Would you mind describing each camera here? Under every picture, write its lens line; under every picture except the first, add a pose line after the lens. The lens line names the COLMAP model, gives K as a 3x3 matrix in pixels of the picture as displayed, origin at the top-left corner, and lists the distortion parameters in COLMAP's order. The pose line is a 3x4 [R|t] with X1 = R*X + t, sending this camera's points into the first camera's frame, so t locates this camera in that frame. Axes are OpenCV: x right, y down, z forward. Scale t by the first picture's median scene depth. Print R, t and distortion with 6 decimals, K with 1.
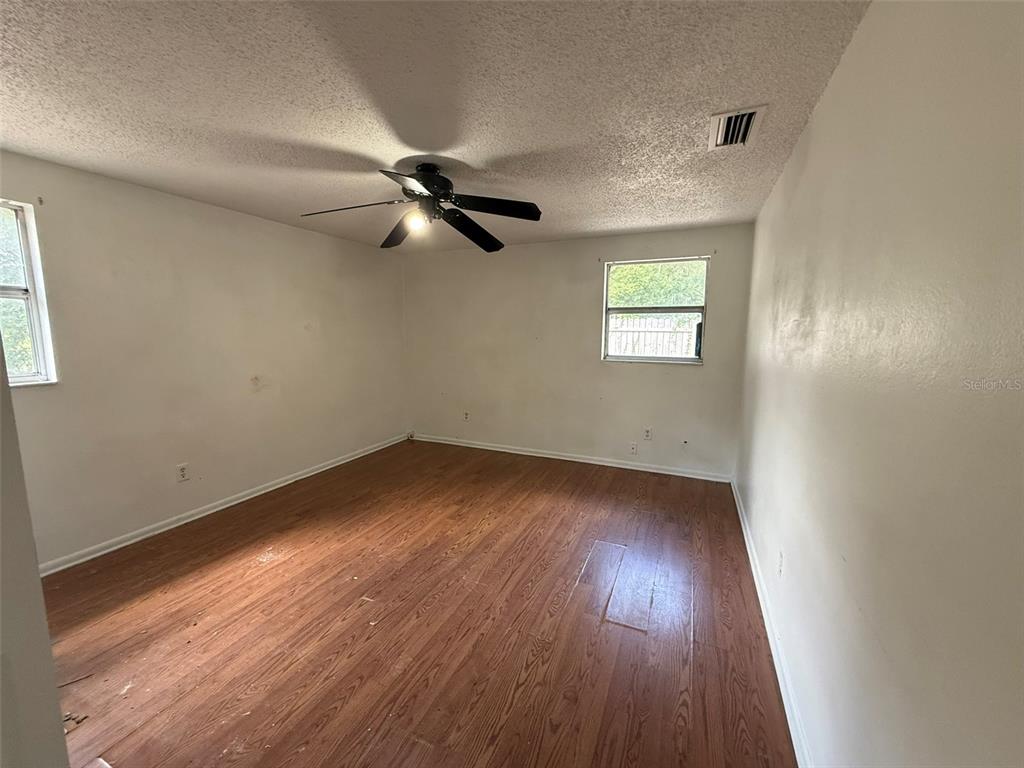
lens RADIAL K [[409.7, 0, 506.3], [0, 409.7, 378.5], [0, 0, 1]] dist [0.001891, 0.000890]
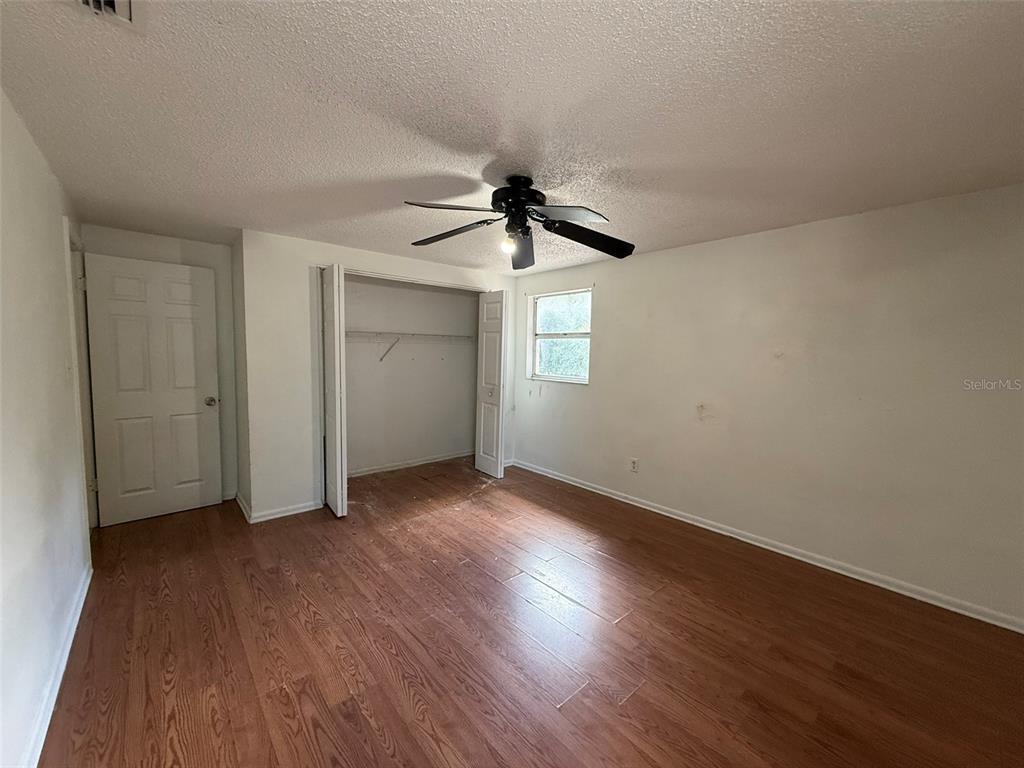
lens RADIAL K [[409.7, 0, 518.4], [0, 409.7, 388.8], [0, 0, 1]] dist [0.001891, 0.000890]
pose [[-0.403393, 0.076108, -0.911856, 0.641757], [-0.125330, 0.982547, 0.137452, -0.173021], [0.906403, 0.169730, -0.386814, 1.371376]]
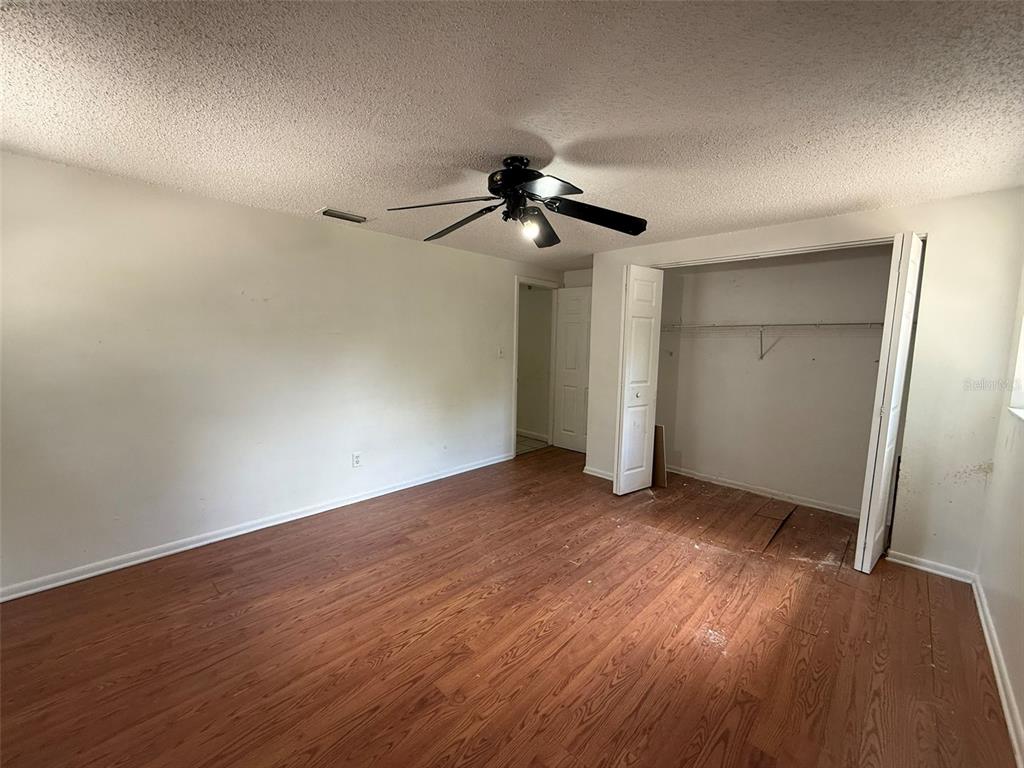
lens RADIAL K [[409.7, 0, 501.8], [0, 409.7, 388.0], [0, 0, 1]] dist [0.001891, 0.000890]
pose [[-0.934973, -0.059132, 0.349755, -0.470148], [0.022935, 0.973867, 0.225959, -0.227277], [-0.353976, 0.219287, -0.909183, 1.829596]]
